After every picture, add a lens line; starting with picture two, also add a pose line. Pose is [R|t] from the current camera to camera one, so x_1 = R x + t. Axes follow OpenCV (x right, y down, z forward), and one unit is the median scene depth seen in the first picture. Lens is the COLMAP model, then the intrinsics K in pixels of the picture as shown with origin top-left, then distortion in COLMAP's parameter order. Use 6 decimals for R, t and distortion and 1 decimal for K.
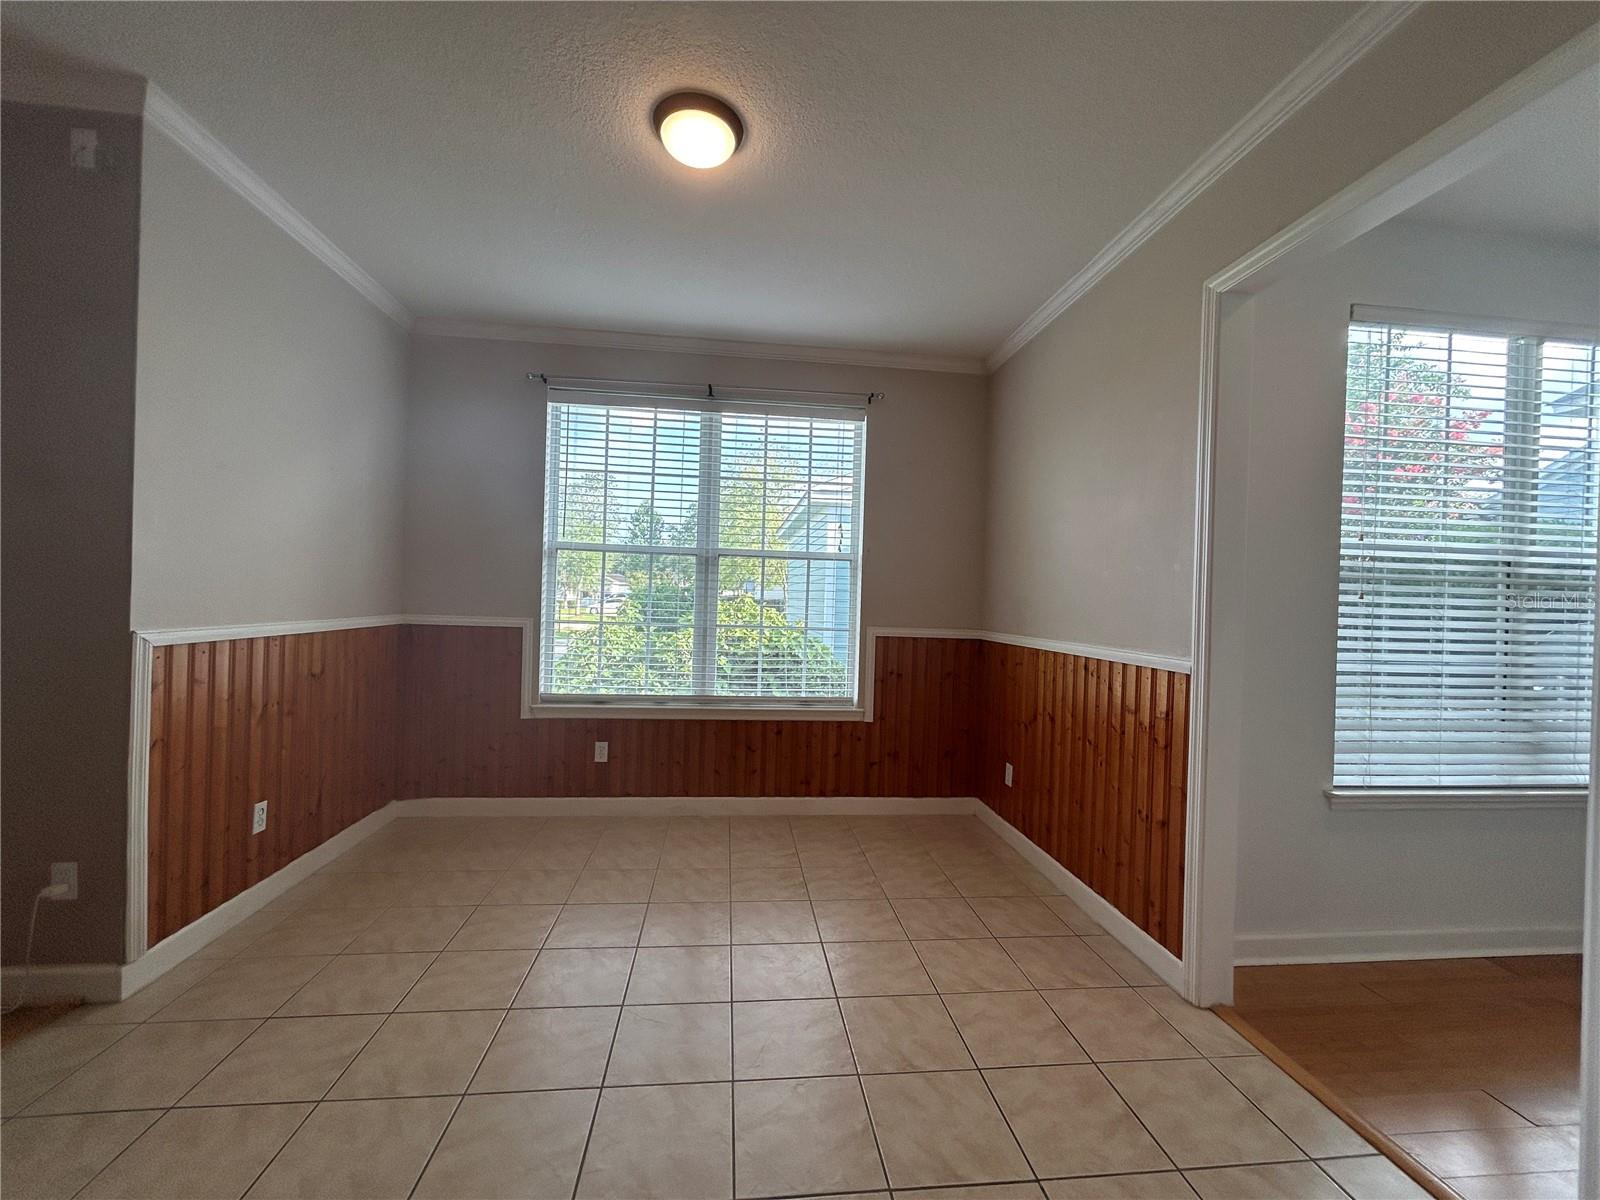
lens RADIAL K [[644.1, 0, 798.7], [0, 644.1, 598.8], [0, 0, 1]] dist [0.001367, -0.000310]
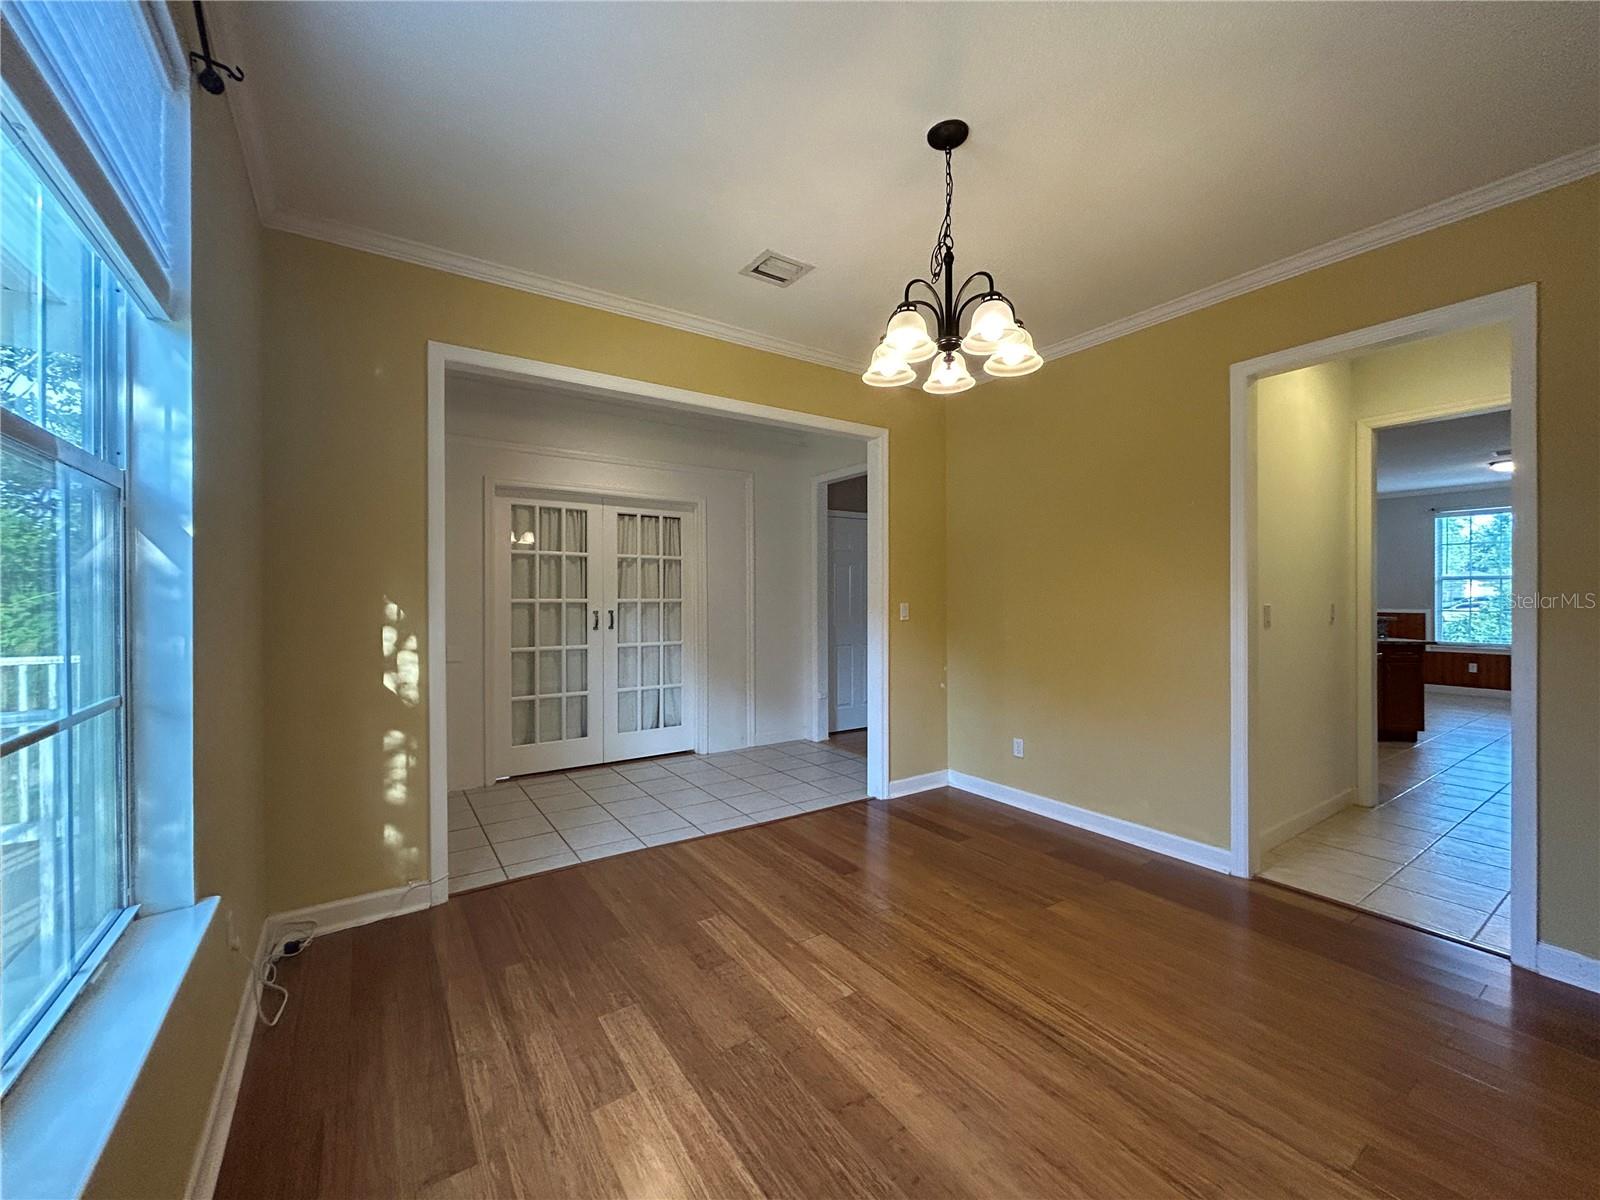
lens RADIAL K [[644.1, 0, 798.7], [0, 644.1, 598.8], [0, 0, 1]] dist [0.001367, -0.000310]
pose [[0.467920, -0.029886, -0.883265, 0.597443], [0.020446, 0.999527, -0.022989, -0.002131], [0.883534, -0.007302, 0.468310, -2.166929]]
